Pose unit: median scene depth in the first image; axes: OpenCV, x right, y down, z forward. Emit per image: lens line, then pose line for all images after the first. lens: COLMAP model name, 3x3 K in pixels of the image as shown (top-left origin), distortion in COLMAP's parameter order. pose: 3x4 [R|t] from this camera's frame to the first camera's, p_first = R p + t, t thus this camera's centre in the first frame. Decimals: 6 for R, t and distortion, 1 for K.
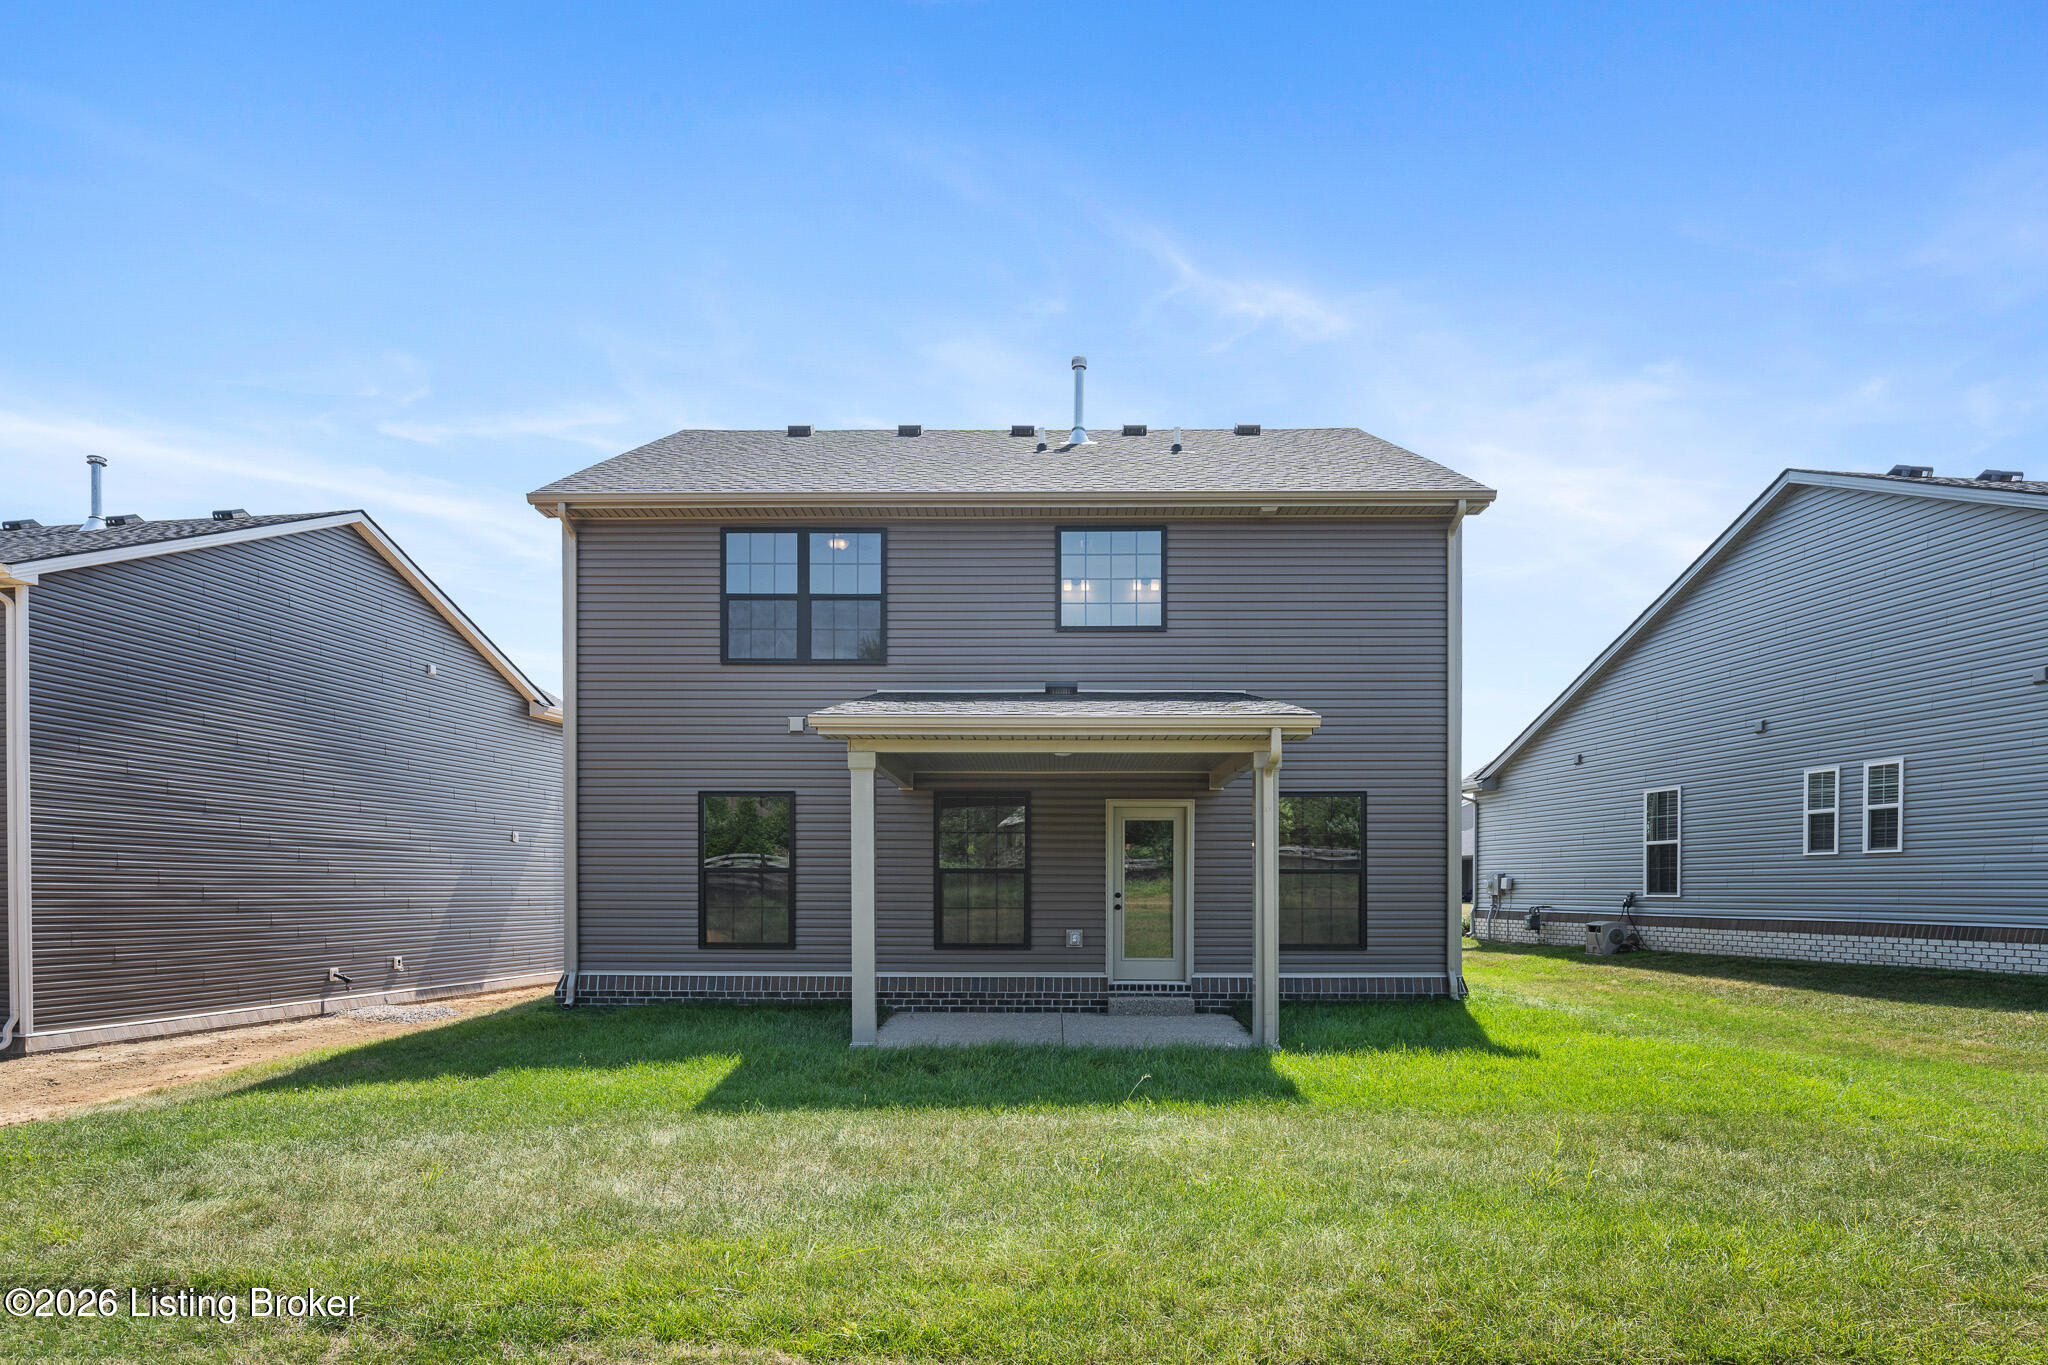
lens RADIAL K [[1164.4, 0, 1010.5], [0, 1164.4, 750.3], [0, 0, 1]] dist [-0.001869, 0.002487]
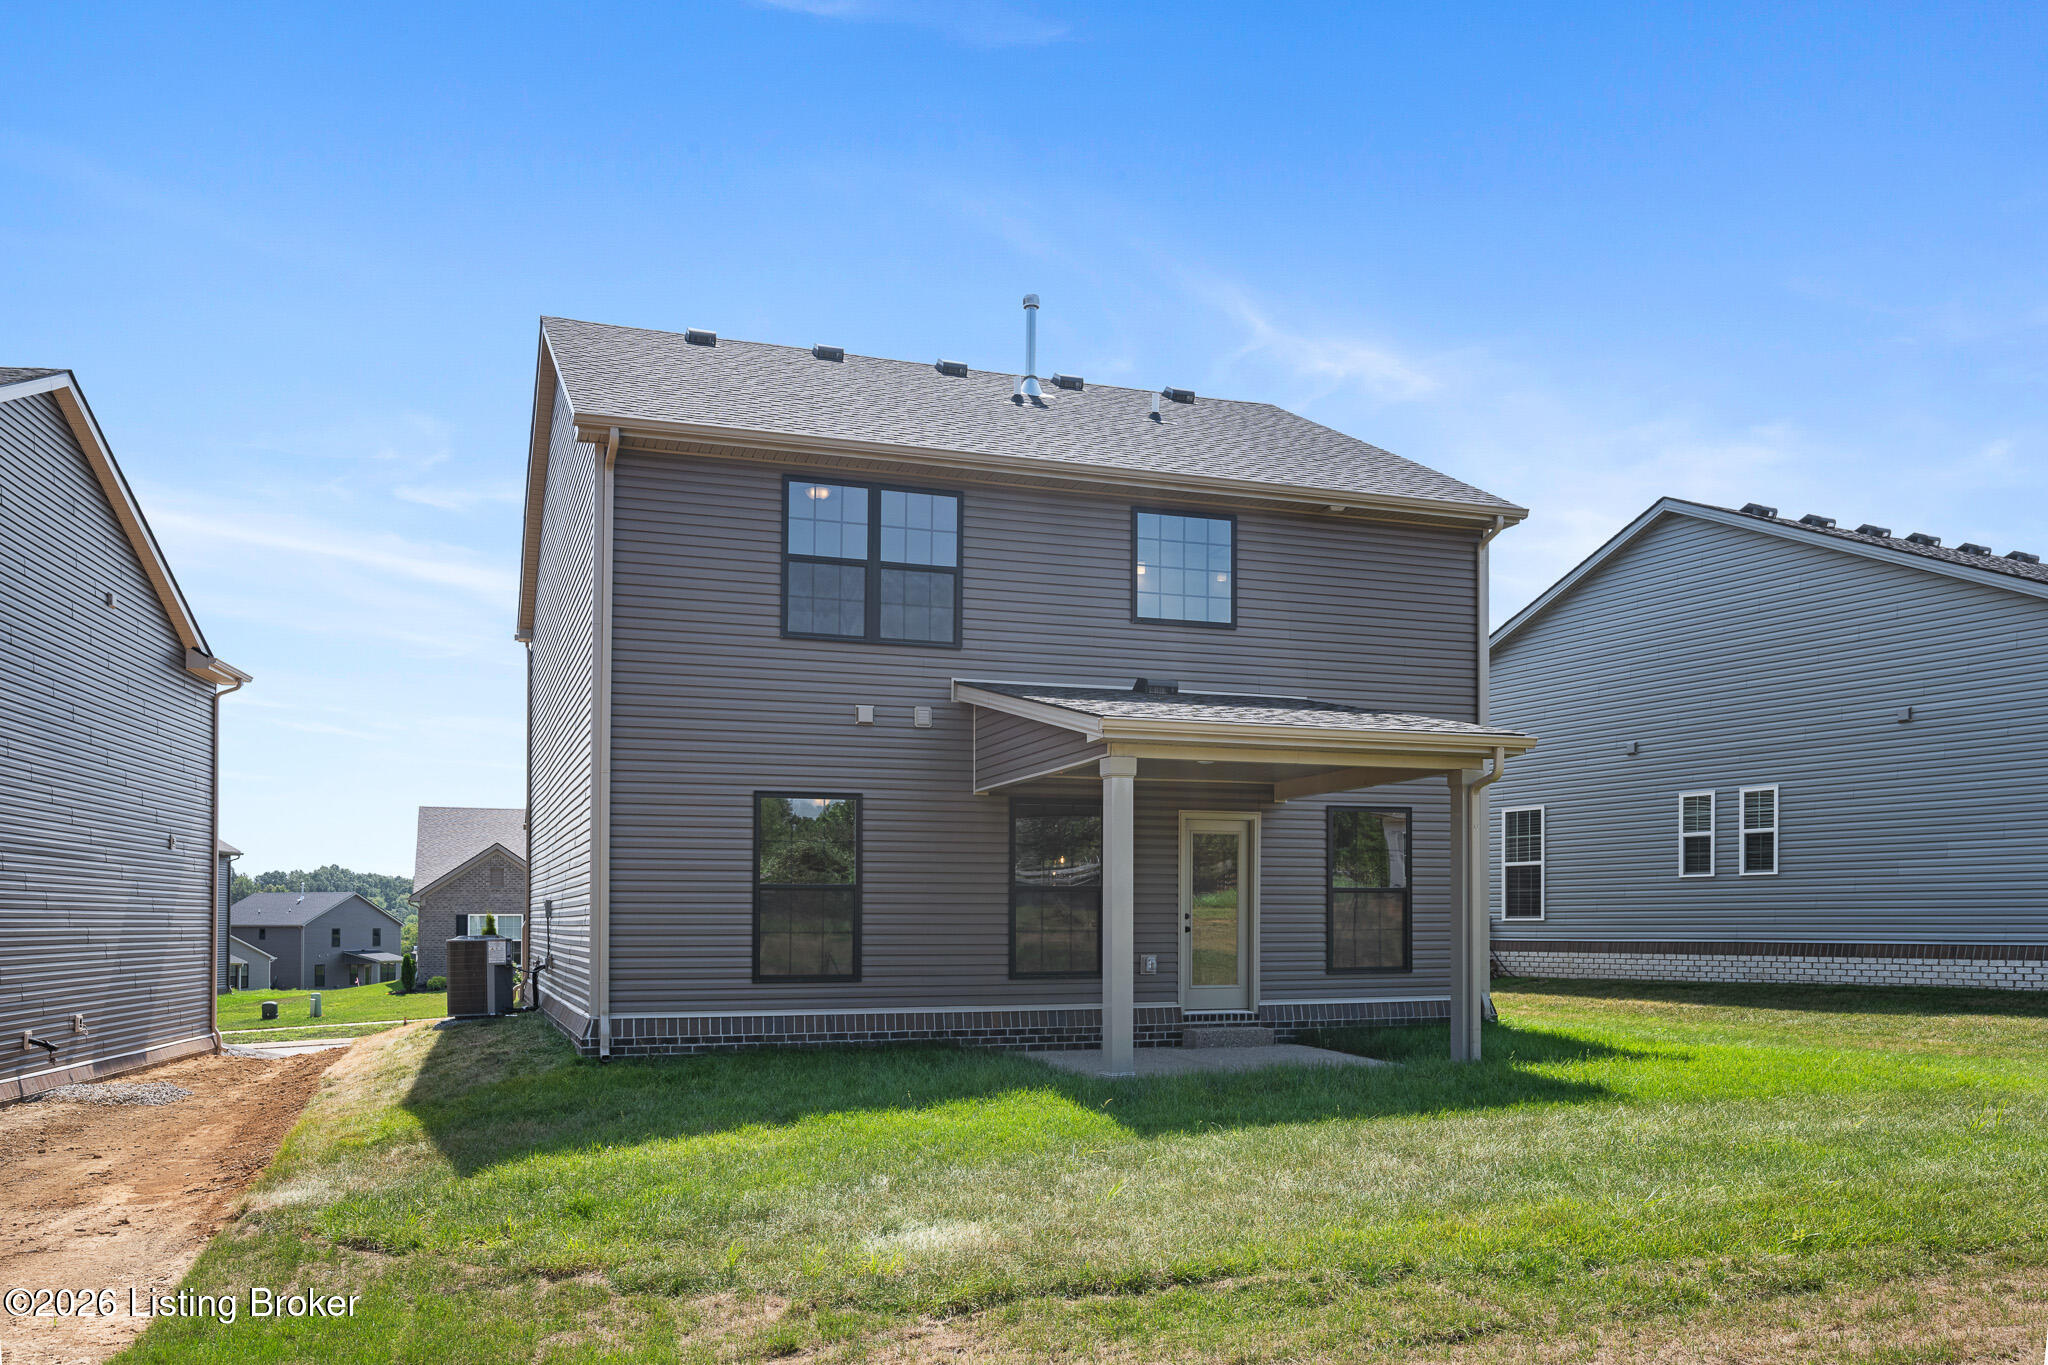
lens RADIAL K [[1541.5, 0, 1025.7], [0, 1541.5, 683.1], [0, 0, 1]] dist [0.003953, -0.006057]
pose [[0.934817, 0.049343, 0.351686, -0.447357], [-0.036865, 0.998433, -0.042095, -0.002011], [-0.353212, 0.026386, 0.935171, -0.084334]]
